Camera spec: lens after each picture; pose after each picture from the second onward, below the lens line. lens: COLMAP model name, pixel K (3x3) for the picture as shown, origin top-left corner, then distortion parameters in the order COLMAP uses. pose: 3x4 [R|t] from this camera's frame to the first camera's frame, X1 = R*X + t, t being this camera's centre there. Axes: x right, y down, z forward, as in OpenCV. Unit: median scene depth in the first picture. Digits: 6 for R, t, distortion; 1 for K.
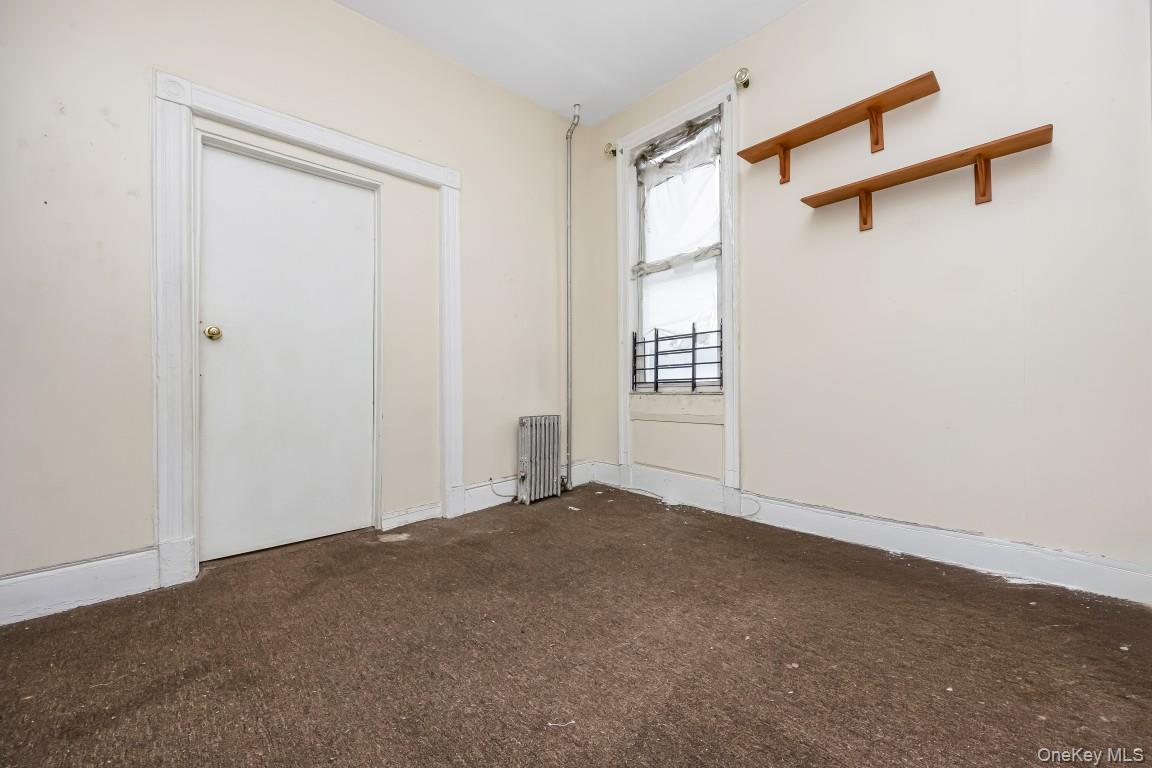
lens RADIAL K [[446.1, 0, 576.9], [0, 446.1, 386.1], [0, 0, 1]] dist [-0.000990, 0.000159]
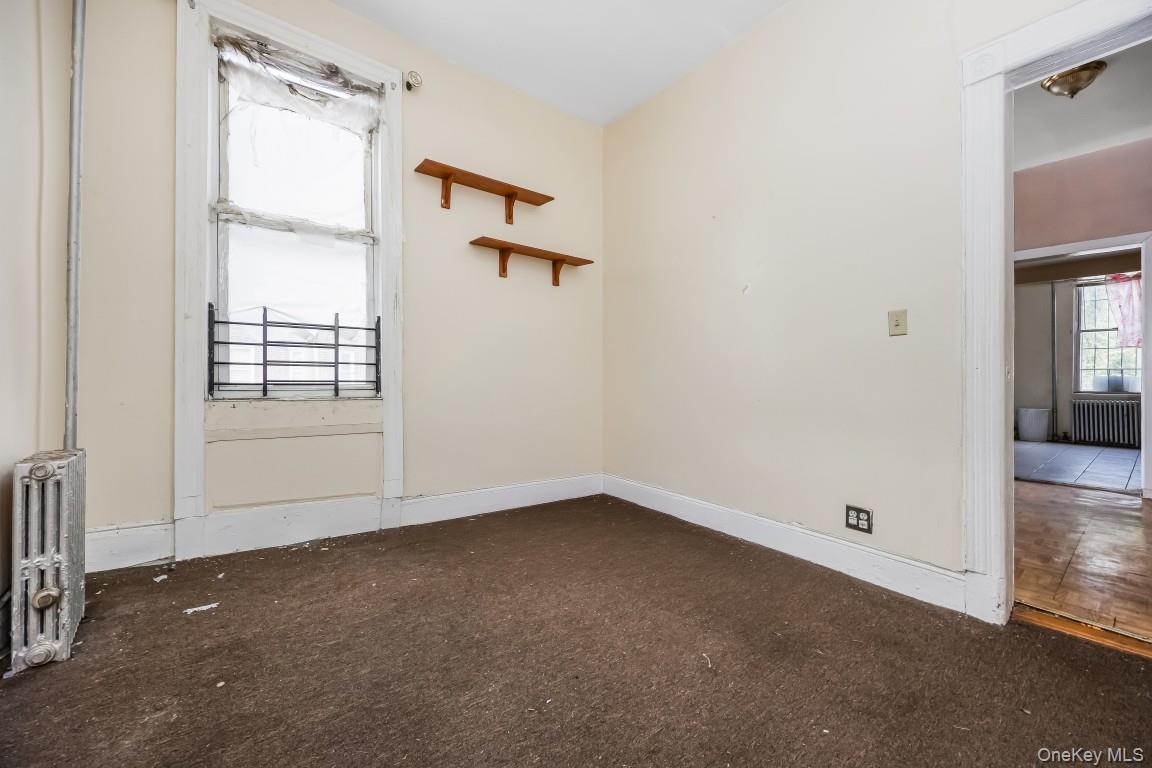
lens RADIAL K [[446.1, 0, 576.9], [0, 446.1, 386.1], [0, 0, 1]] dist [-0.000990, 0.000159]
pose [[0.109510, 0.015701, 0.993862, -0.522486], [-0.009771, 0.999844, -0.014719, 0.000621], [-0.993938, -0.008099, 0.109646, 0.483060]]
